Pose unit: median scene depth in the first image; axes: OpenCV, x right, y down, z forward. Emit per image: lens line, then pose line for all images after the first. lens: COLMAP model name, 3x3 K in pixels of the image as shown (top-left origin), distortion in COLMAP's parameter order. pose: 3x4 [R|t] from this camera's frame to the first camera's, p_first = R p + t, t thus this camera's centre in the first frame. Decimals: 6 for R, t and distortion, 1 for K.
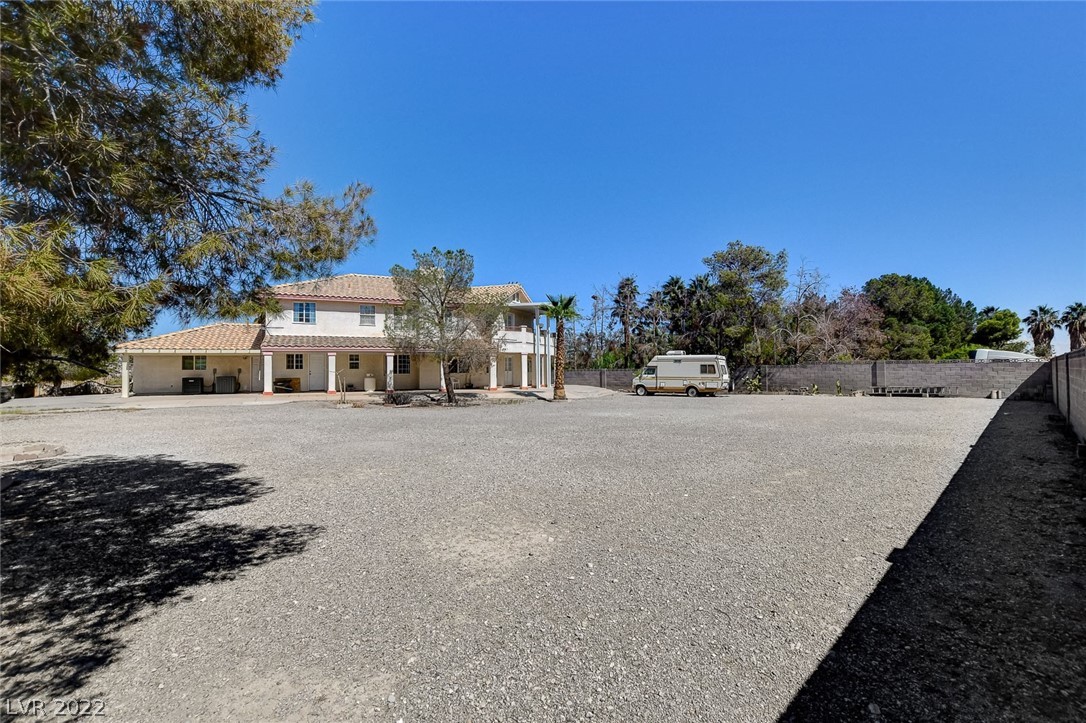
lens RADIAL K [[474.5, 0, 545.3], [0, 474.5, 361.7], [0, 0, 1]] dist [-0.001336, -0.000242]
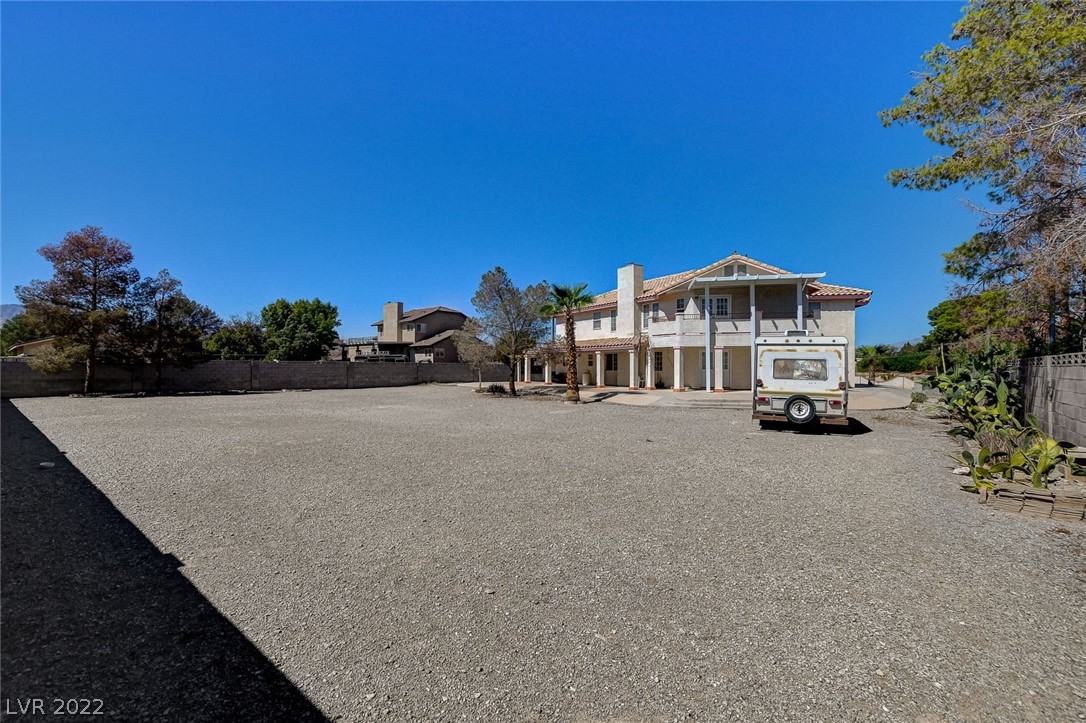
lens RADIAL K [[474.5, 0, 544.0], [0, 474.5, 365.0], [0, 0, 1]] dist [-0.001336, -0.000242]
pose [[0.132589, 0.009081, -0.991130, 0.732238], [-0.021830, 0.999742, 0.006239, 0.012031], [0.990931, 0.020809, 0.132753, 0.673781]]
